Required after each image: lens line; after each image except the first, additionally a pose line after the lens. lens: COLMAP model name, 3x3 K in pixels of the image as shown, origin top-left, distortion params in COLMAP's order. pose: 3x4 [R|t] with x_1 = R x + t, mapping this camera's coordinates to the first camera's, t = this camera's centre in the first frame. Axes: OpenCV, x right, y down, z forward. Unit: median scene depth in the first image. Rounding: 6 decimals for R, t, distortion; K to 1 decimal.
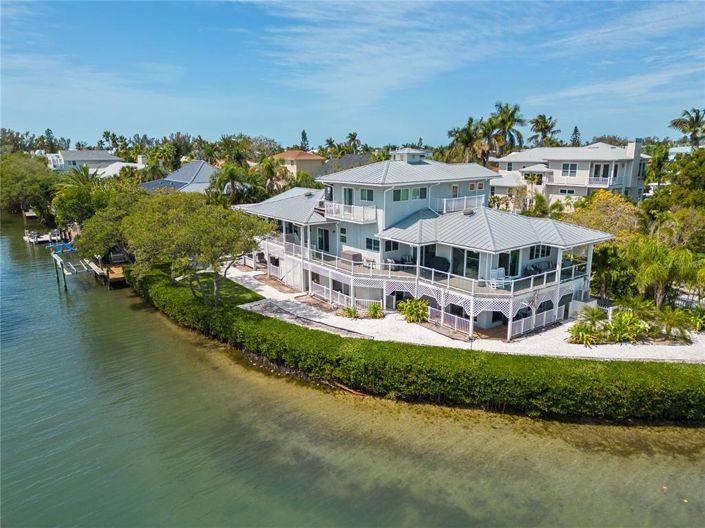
lens RADIAL K [[490.7, 0, 352.5], [0, 490.7, 264.0], [0, 0, 1]] dist [0.091470, -0.096712]
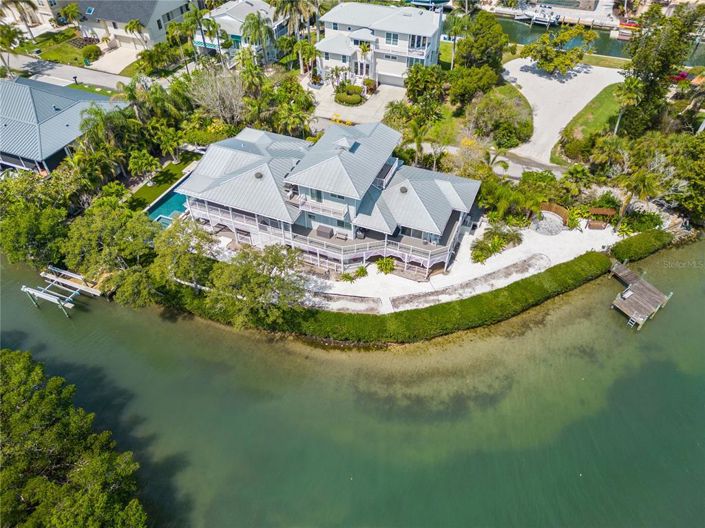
lens RADIAL K [[490.7, 0, 352.5], [0, 490.7, 264.0], [0, 0, 1]] dist [0.091470, -0.096712]
pose [[0.853238, -0.355915, 0.381194, -0.523319], [0.109334, 0.836760, 0.536543, -0.708451], [-0.509932, -0.416122, 0.752869, -0.119234]]
